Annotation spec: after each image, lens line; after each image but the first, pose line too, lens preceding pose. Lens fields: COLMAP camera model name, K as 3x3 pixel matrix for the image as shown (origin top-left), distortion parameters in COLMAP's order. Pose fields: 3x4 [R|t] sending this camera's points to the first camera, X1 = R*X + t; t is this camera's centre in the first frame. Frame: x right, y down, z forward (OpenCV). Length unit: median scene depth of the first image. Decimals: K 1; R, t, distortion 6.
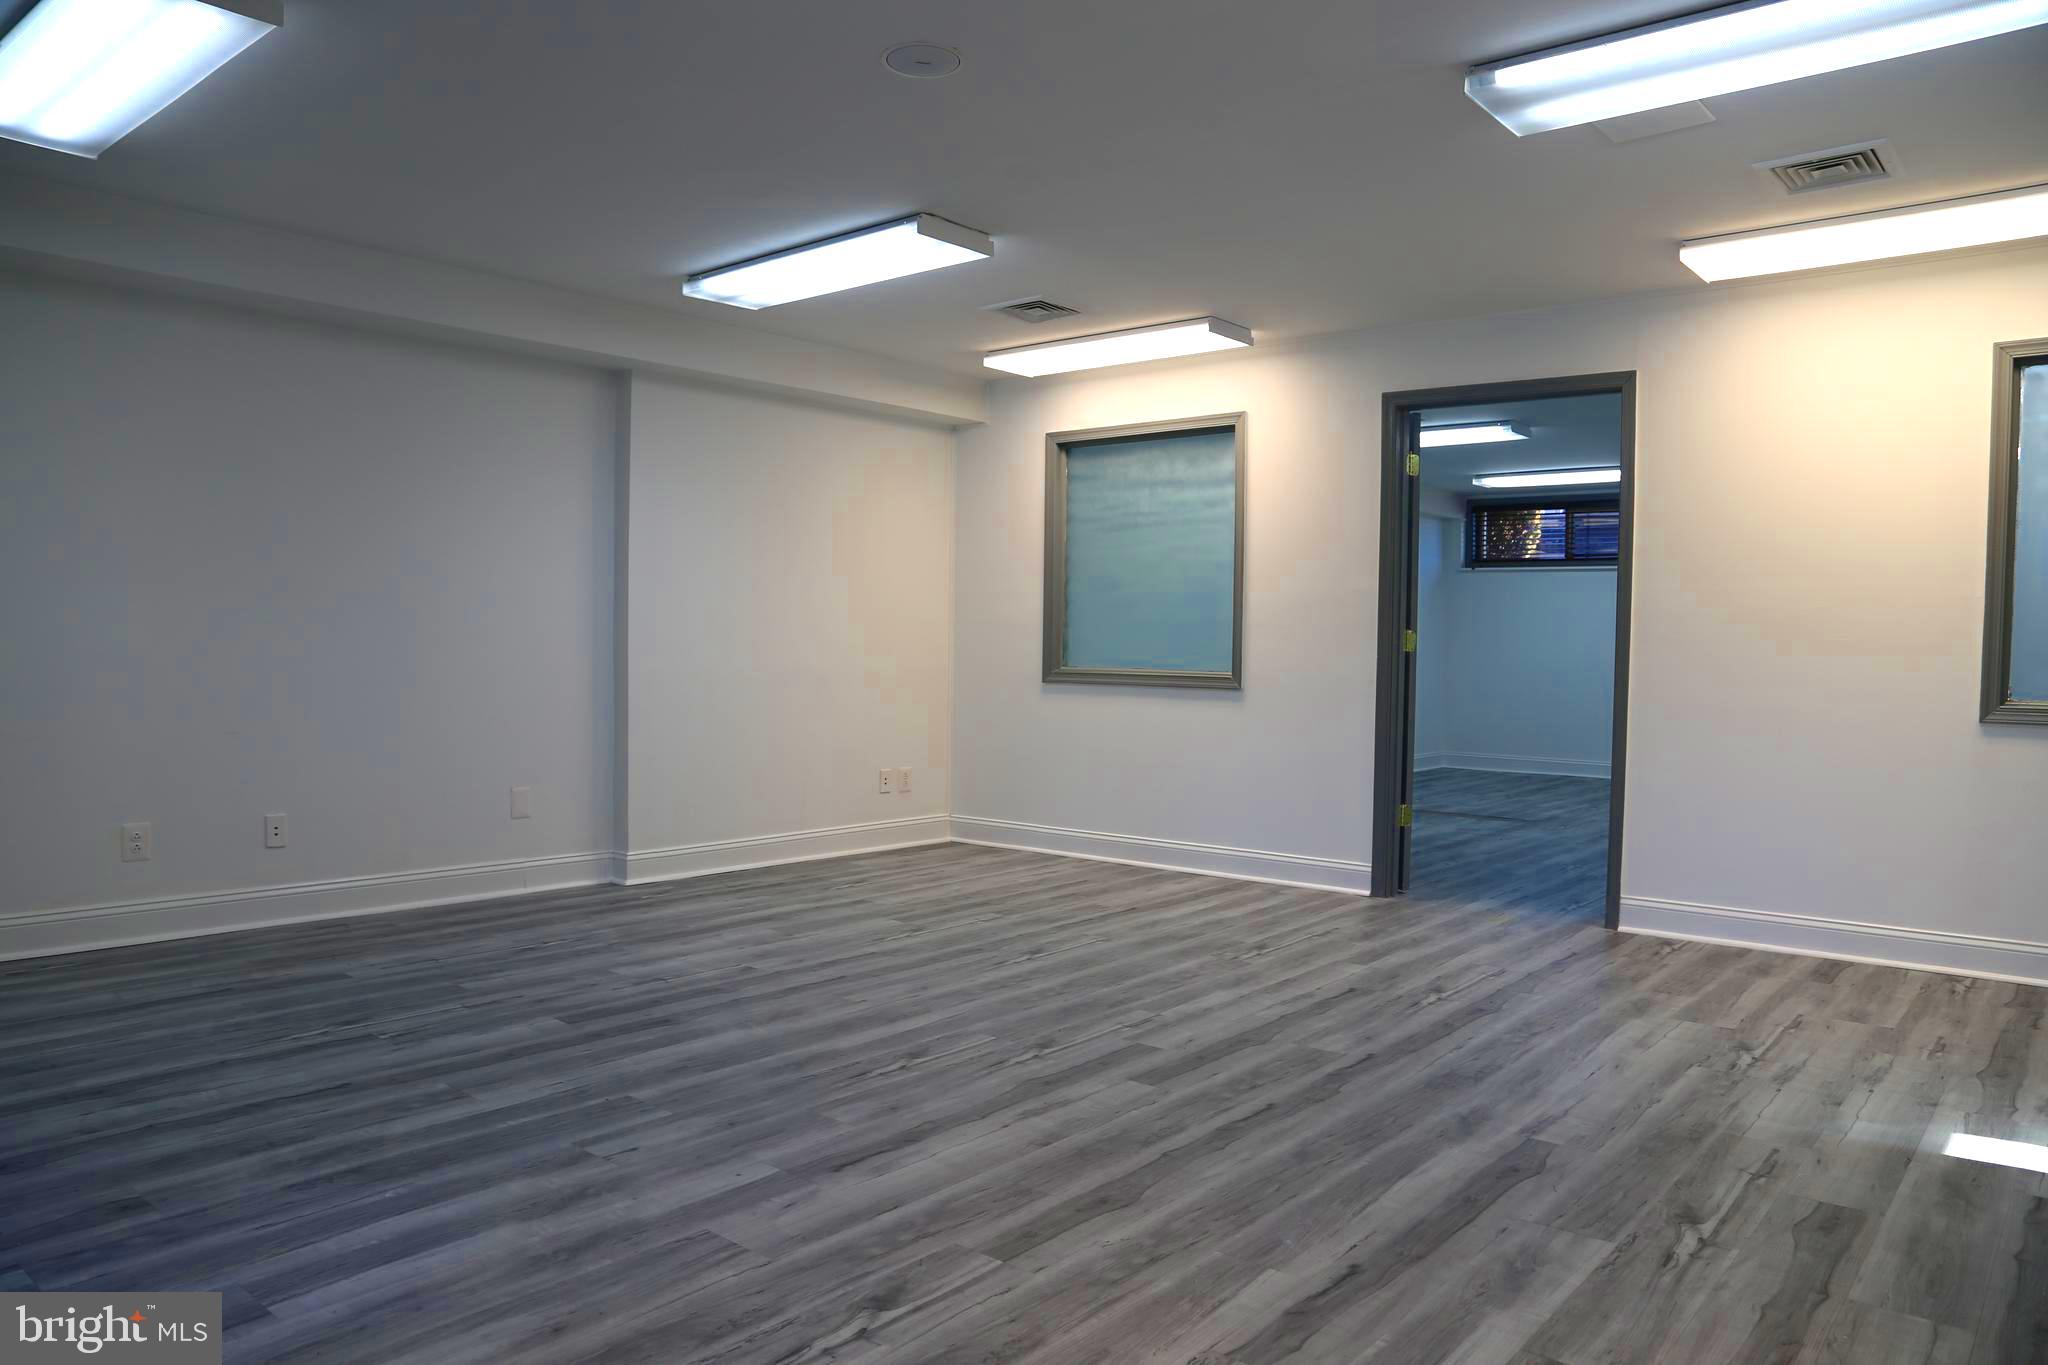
lens RADIAL K [[1398.5, 0, 1024.0], [0, 1398.5, 682.5], [0, 0, 1]] dist [-0.111076, 0.056819]
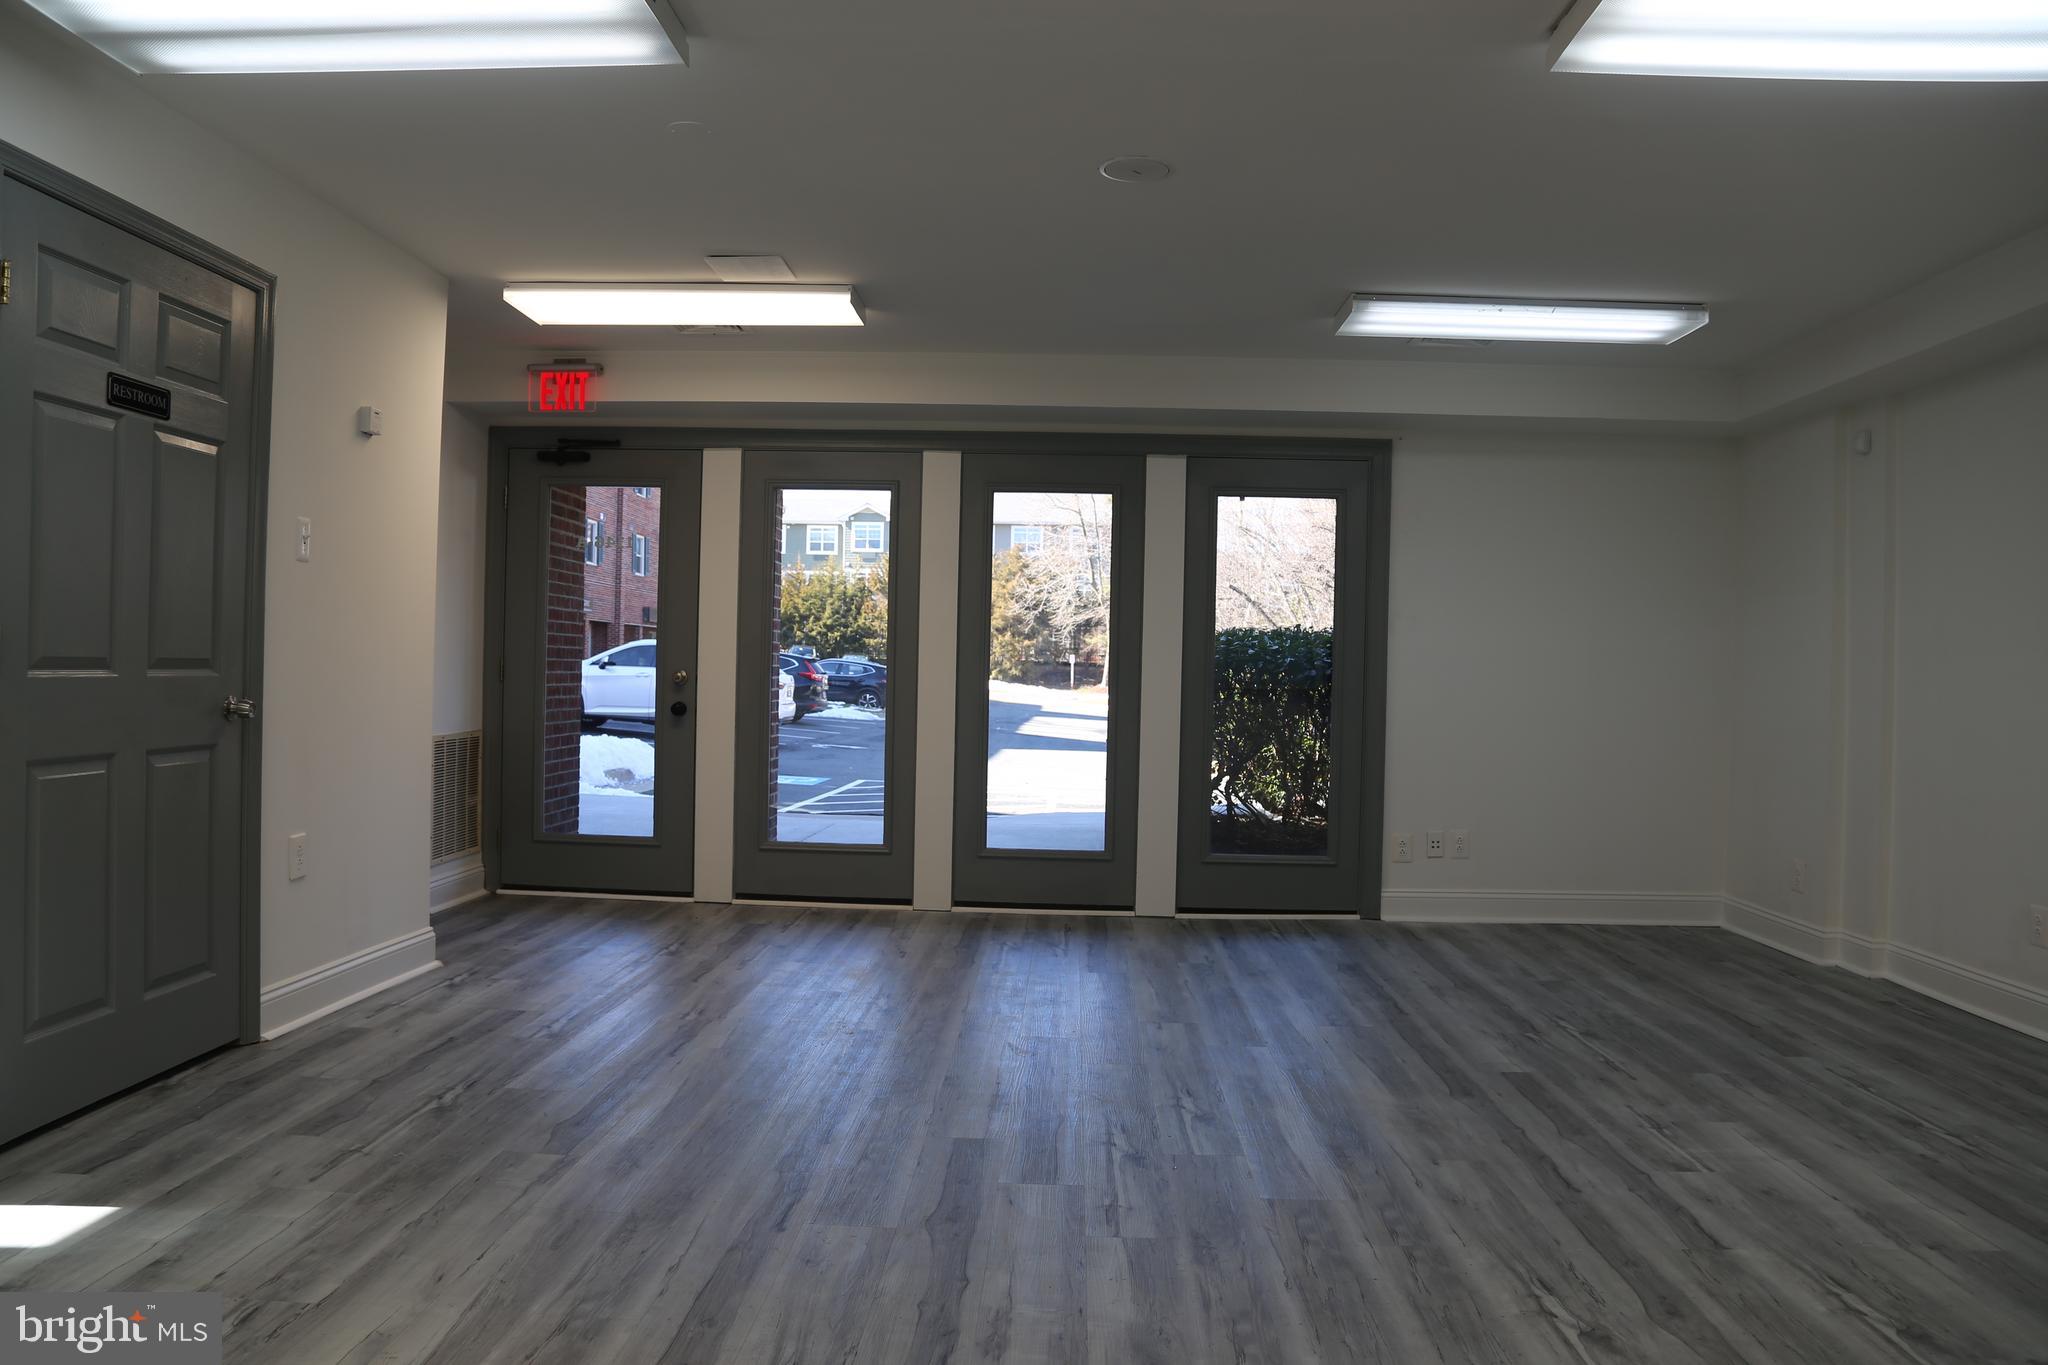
lens RADIAL K [[1469.6, 0, 1024.0], [0, 1469.6, 682.5], [0, 0, 1]] dist [-0.099446, 0.070855]
pose [[-0.792339, -0.028120, -0.609433, 0.648711], [-0.049181, 0.998630, 0.017864, -0.043344], [0.608096, 0.044126, -0.792636, 1.732727]]
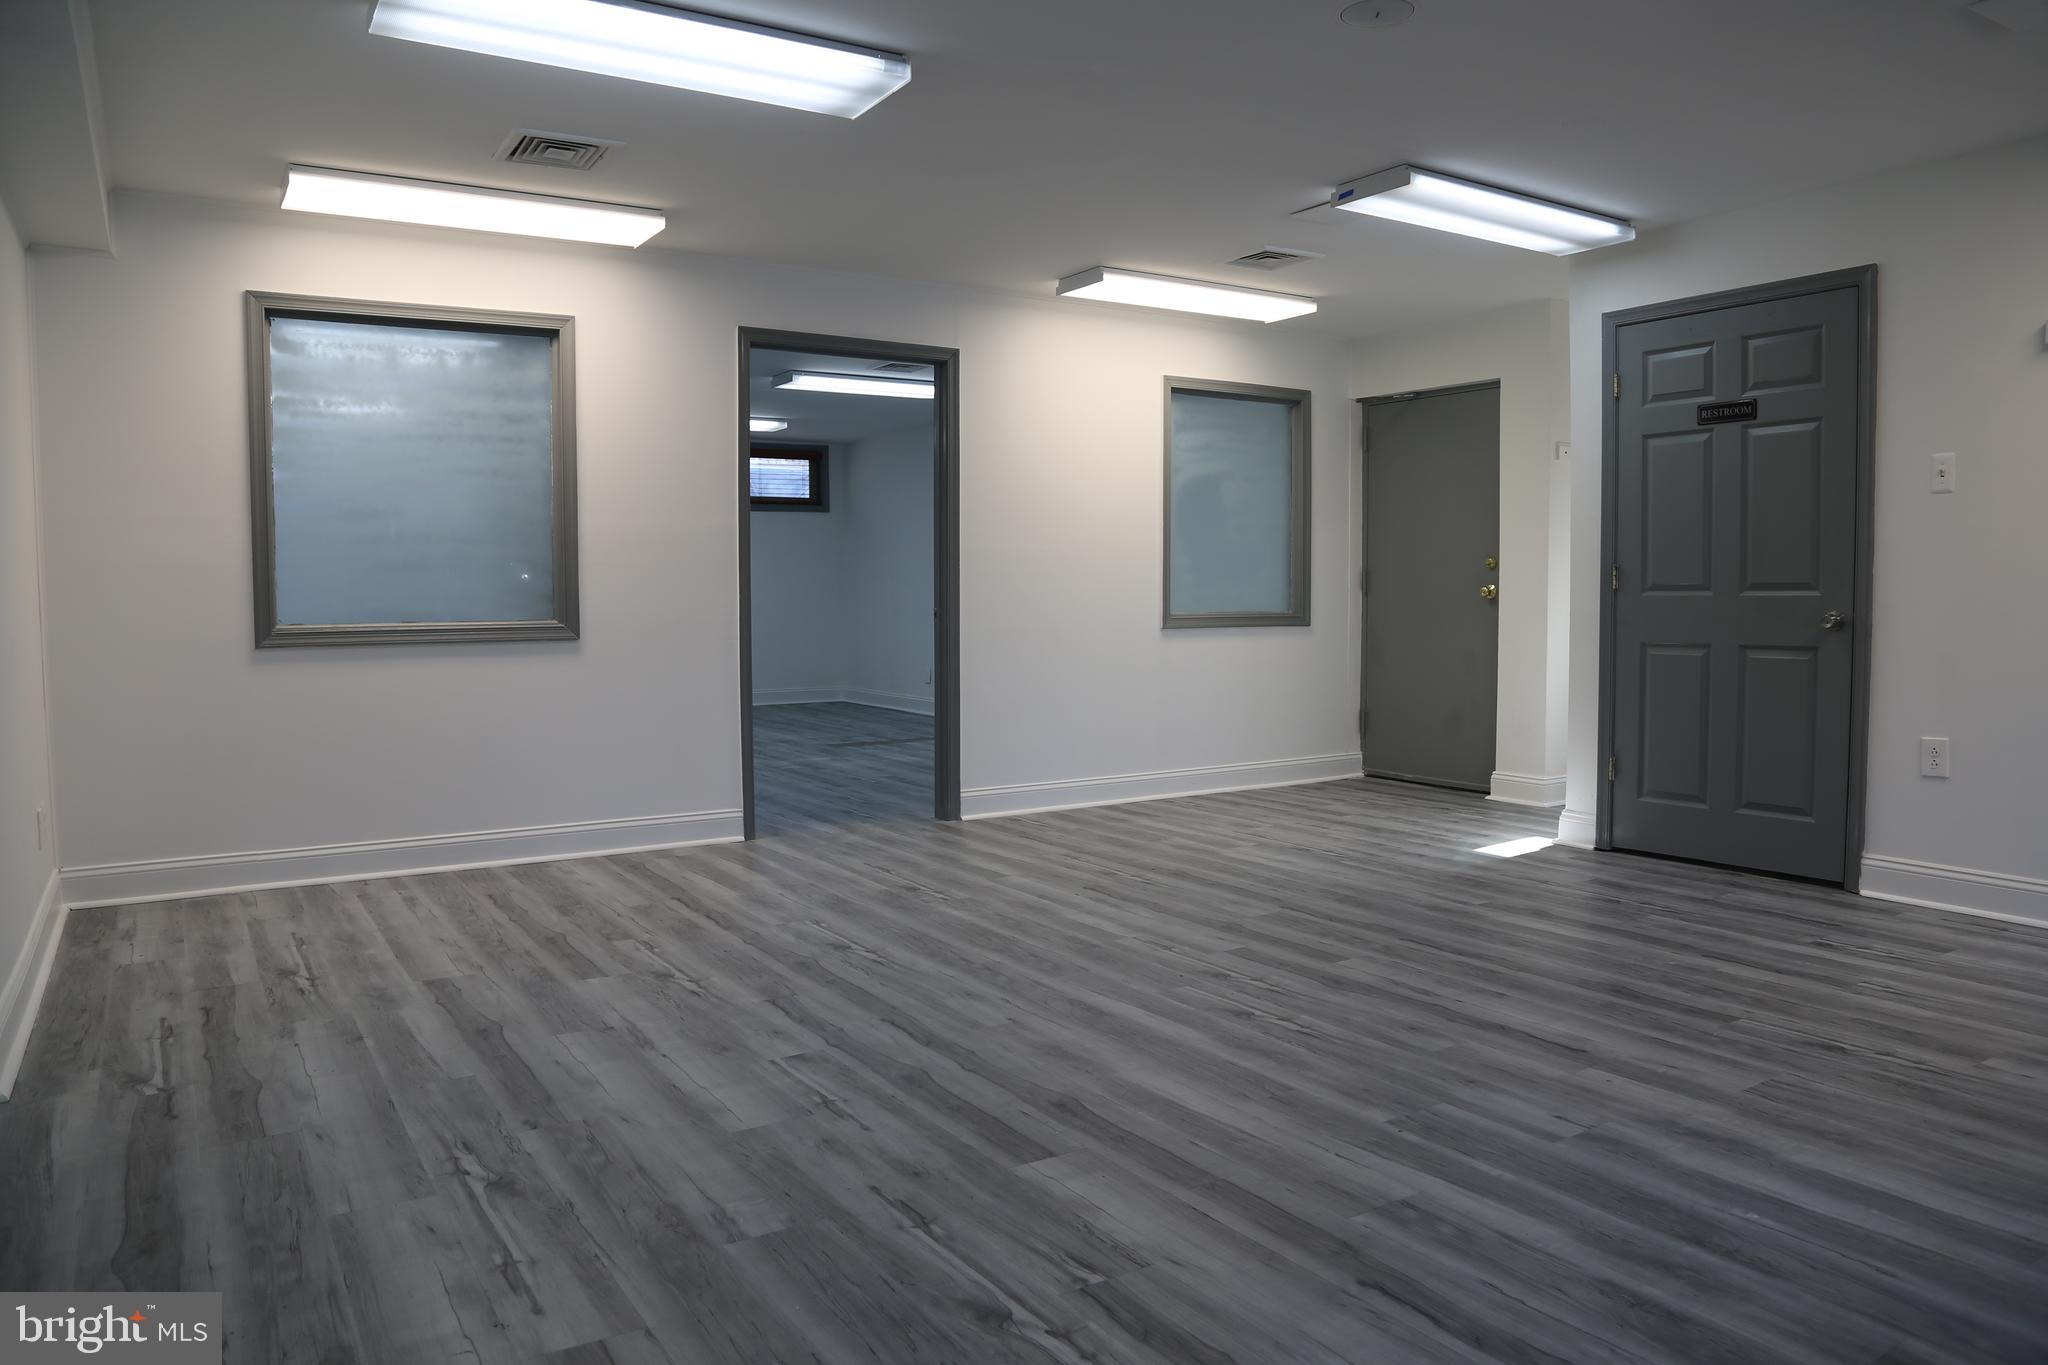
lens RADIAL K [[1369.3, 0, 1063.9], [0, 1369.3, 661.7], [0, 0, 1]] dist [-0.108685, 0.057314]
pose [[0.288546, -0.068470, 0.955015, -1.020165], [0.035455, 0.997520, 0.060805, -0.039242], [-0.956809, 0.016315, 0.290258, 0.853932]]
